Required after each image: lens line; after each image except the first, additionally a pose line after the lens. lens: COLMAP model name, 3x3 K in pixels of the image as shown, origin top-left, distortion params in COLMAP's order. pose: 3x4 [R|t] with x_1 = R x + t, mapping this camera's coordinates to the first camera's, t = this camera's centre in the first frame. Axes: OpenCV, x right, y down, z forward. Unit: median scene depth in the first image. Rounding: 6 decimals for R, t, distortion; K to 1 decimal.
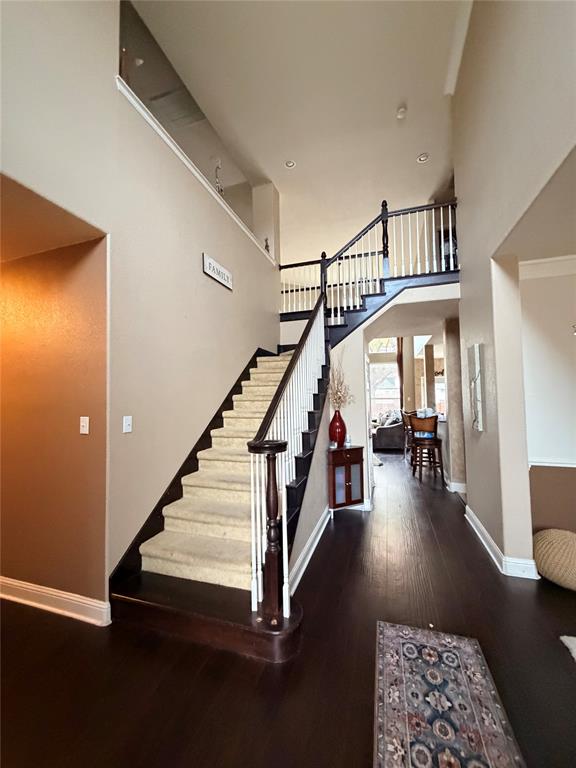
lens RADIAL K [[306.5, 0, 288.0], [0, 306.5, 384.0], [0, 0, 1]] dist [-0.002066, 0.000022]
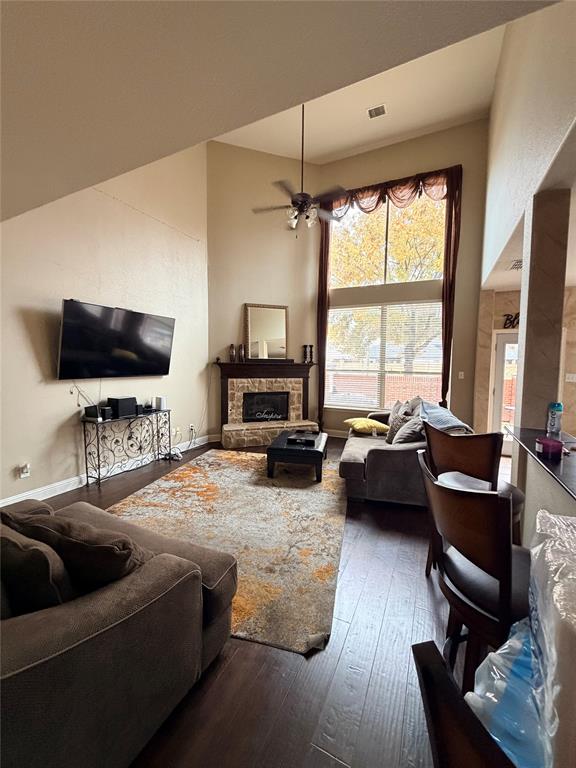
lens RADIAL K [[306.5, 0, 288.0], [0, 306.5, 384.0], [0, 0, 1]] dist [-0.002066, 0.000022]
pose [[0.989665, 0.035687, -0.138889, 0.196319], [-0.020327, 0.993670, 0.110481, 0.015091], [0.141952, -0.106516, 0.984126, 0.495564]]
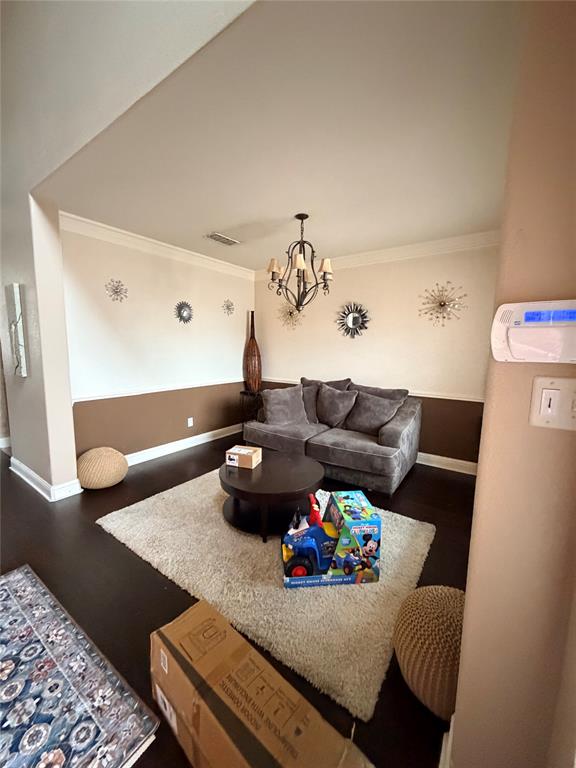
lens RADIAL K [[306.5, 0, 288.0], [0, 306.5, 384.0], [0, 0, 1]] dist [-0.002066, 0.000022]
pose [[0.300792, -0.087318, 0.949684, -0.045705], [-0.054820, 0.992570, 0.108624, 0.028095], [-0.952113, -0.084735, 0.293770, -0.088473]]
